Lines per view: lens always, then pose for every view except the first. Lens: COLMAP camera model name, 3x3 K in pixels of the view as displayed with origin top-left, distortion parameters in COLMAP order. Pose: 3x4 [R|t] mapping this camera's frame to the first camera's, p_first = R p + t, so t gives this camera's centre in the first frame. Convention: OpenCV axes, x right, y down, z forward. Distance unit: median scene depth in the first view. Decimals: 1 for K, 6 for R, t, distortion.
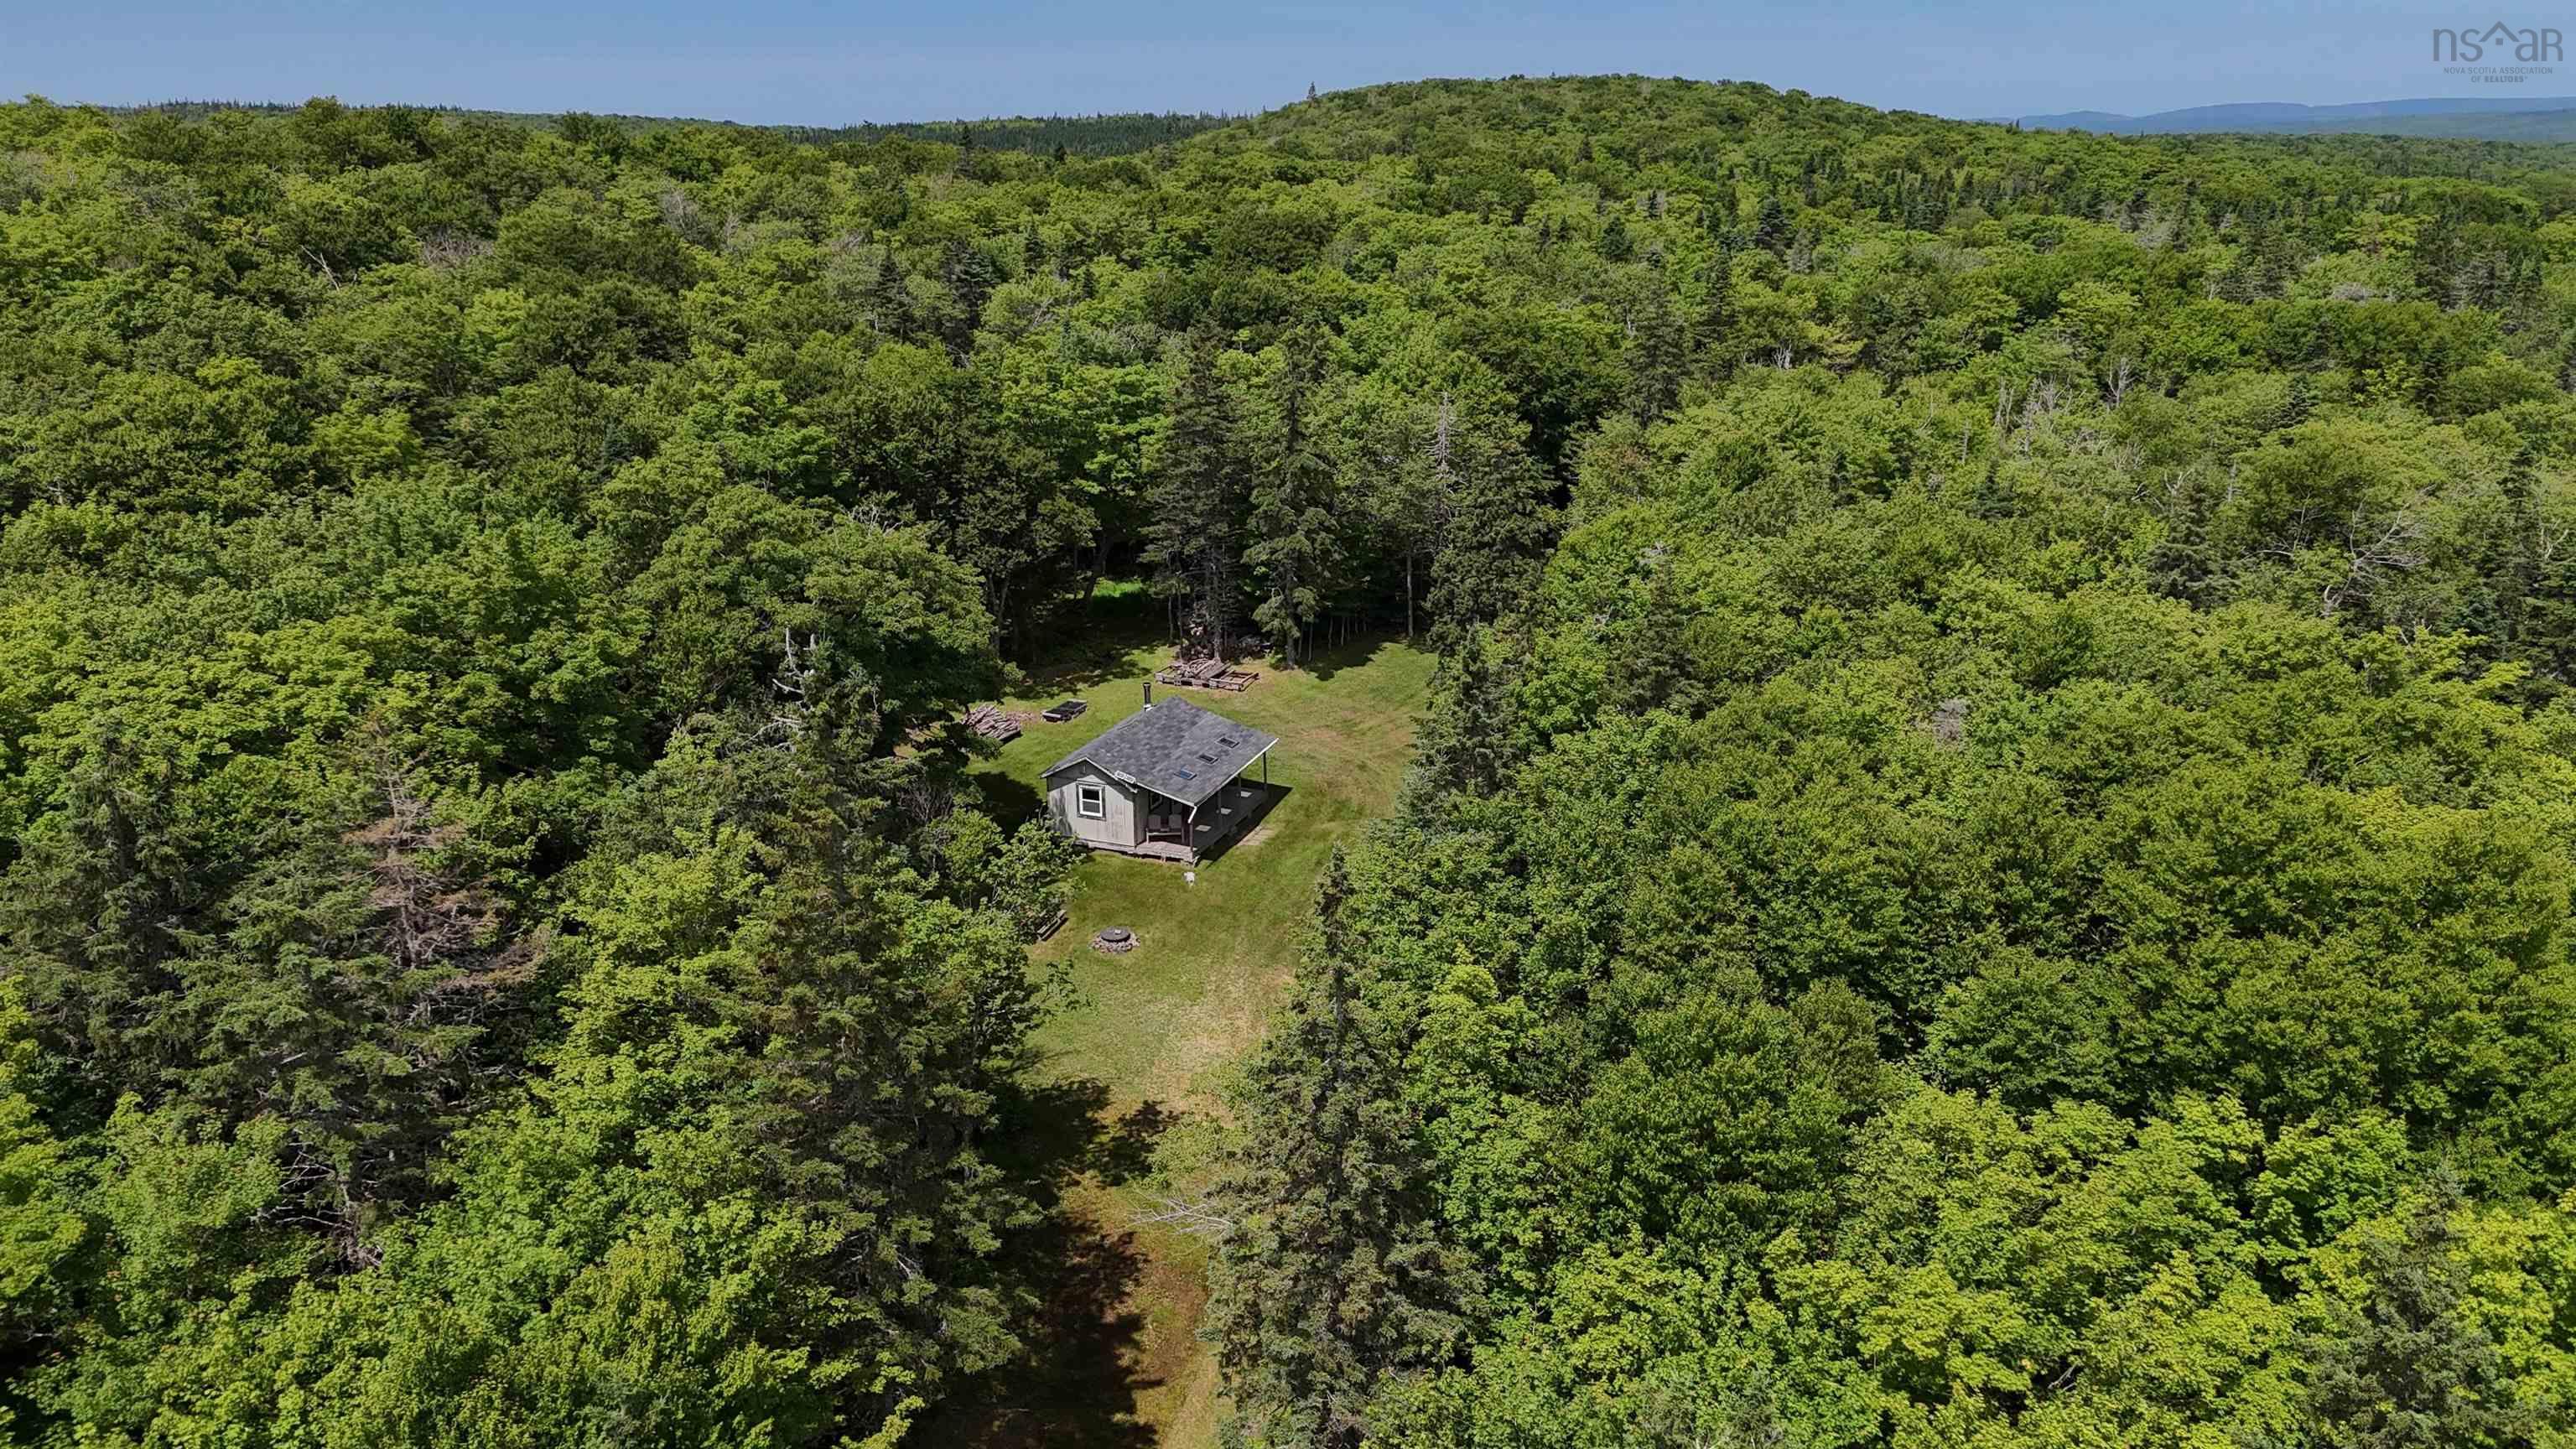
lens RADIAL K [[1864.0, 0, 1299.0], [0, 1864.0, 728.7], [0, 0, 1]] dist [0.140399, -0.000734]
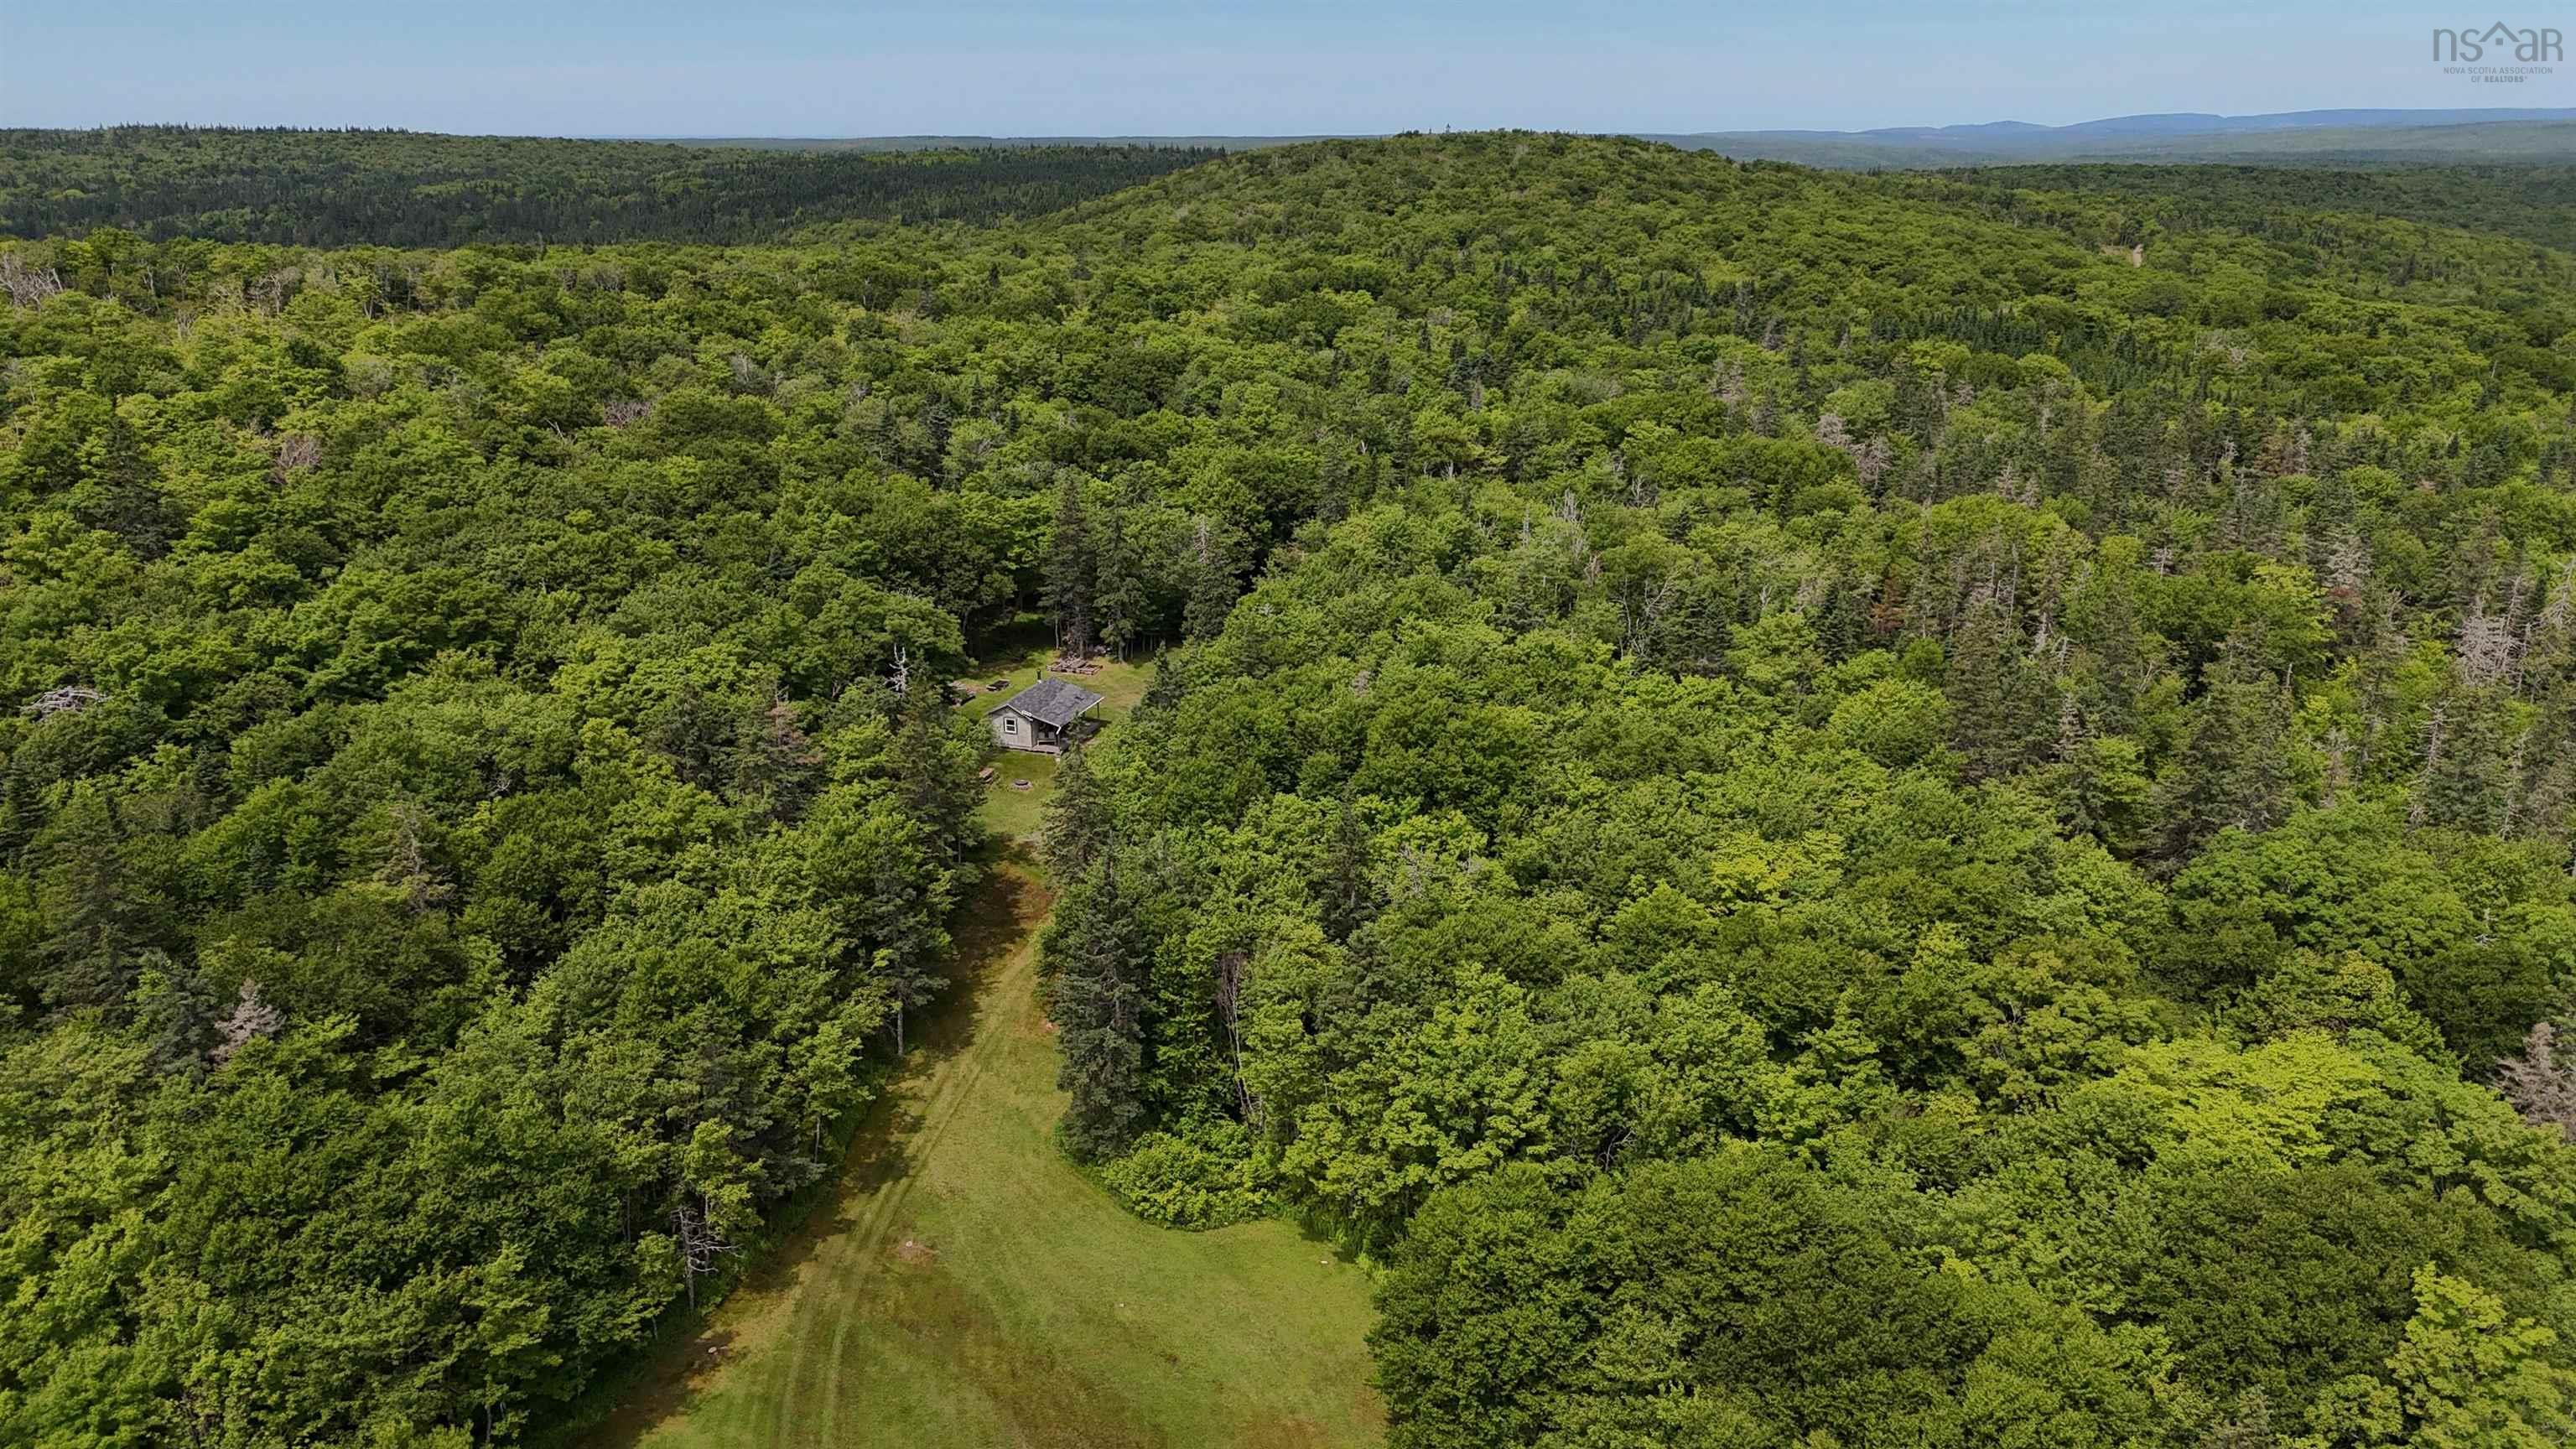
lens RADIAL K [[1864.0, 0, 1299.0], [0, 1864.0, 728.7], [0, 0, 1]] dist [0.140399, -0.000734]
pose [[0.999463, -0.005970, 0.032206, 0.114876], [0.006036, 0.999980, -0.001962, 0.038962], [-0.032194, 0.002155, 0.999479, -0.882067]]
